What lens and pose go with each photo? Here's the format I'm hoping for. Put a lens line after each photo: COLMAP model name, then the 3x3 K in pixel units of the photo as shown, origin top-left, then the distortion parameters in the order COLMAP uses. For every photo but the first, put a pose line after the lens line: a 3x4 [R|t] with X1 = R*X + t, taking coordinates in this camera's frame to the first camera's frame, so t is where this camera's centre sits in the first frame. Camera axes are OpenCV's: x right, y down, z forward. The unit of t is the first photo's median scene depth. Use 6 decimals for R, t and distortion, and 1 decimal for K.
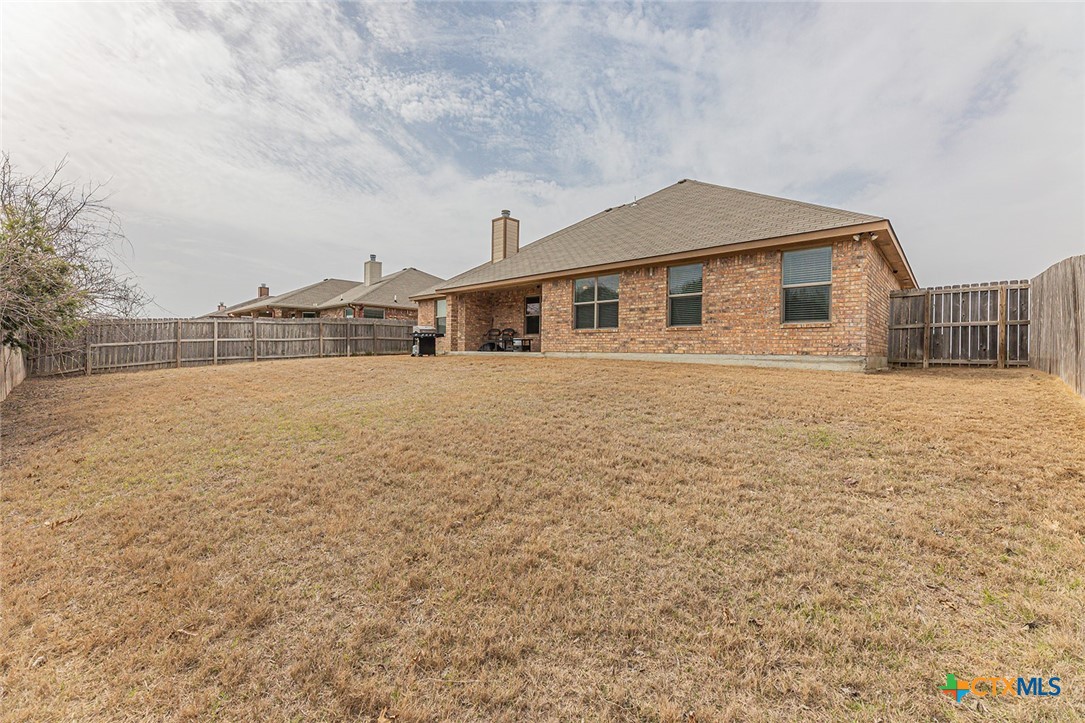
lens RADIAL K [[436.7, 0, 539.9], [0, 436.7, 350.9], [0, 0, 1]] dist [-0.003497, -0.002771]
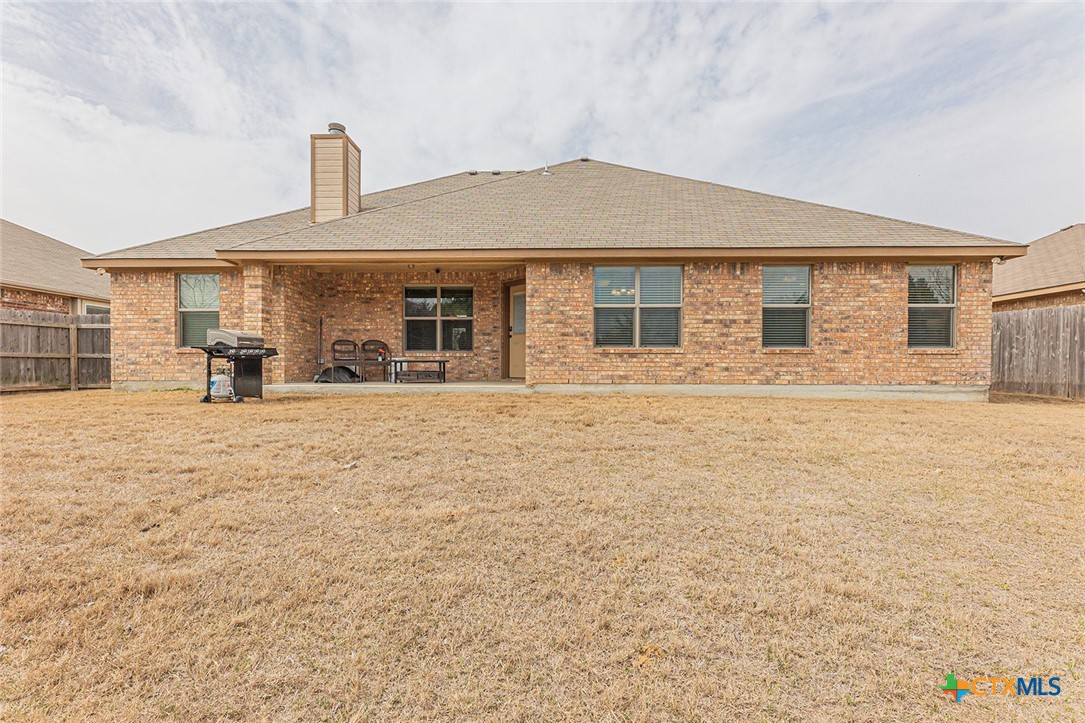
lens RADIAL K [[525.6, 0, 541.9], [0, 525.6, 395.1], [0, 0, 1]] dist [-0.003044, 0.000484]
pose [[0.749403, -0.031781, 0.661351, -0.545430], [0.006017, 0.999133, 0.041195, -0.014217], [-0.662087, -0.026892, 0.748945, 0.562139]]
